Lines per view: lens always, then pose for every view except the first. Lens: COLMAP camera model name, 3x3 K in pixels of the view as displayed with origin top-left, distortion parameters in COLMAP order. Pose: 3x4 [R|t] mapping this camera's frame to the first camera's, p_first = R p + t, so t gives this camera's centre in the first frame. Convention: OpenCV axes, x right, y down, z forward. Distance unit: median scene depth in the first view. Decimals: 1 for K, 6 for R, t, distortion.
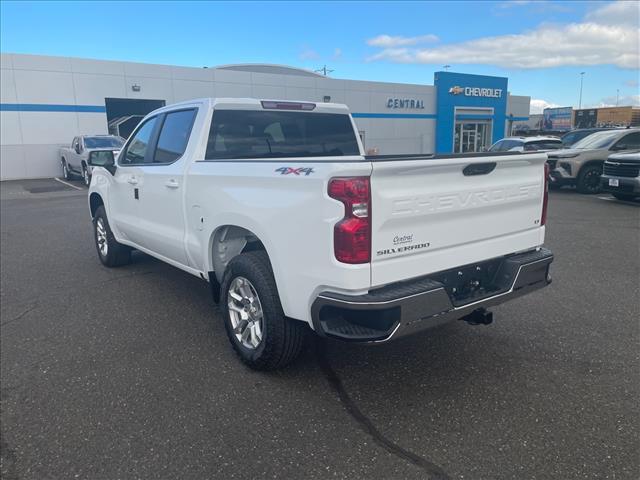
lens RADIAL K [[486.0, 0, 320.0], [0, 486.0, 240.0], [0, 0, 1]] dist [0.103328, -0.130353]
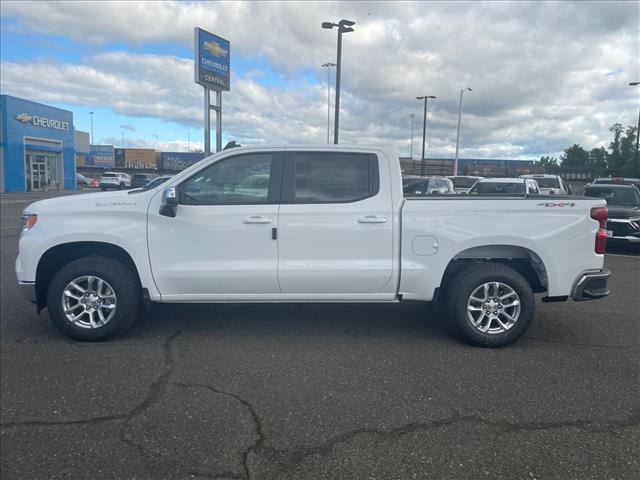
lens RADIAL K [[501.0, 0, 320.0], [0, 501.0, 240.0], [0, 0, 1]] dist [-0.009382, -0.003591]
pose [[0.575021, -0.069456, 0.815185, -0.166350], [0.126573, 0.991946, -0.004766, -0.010403], [-0.808288, 0.105921, 0.579181, 0.060873]]
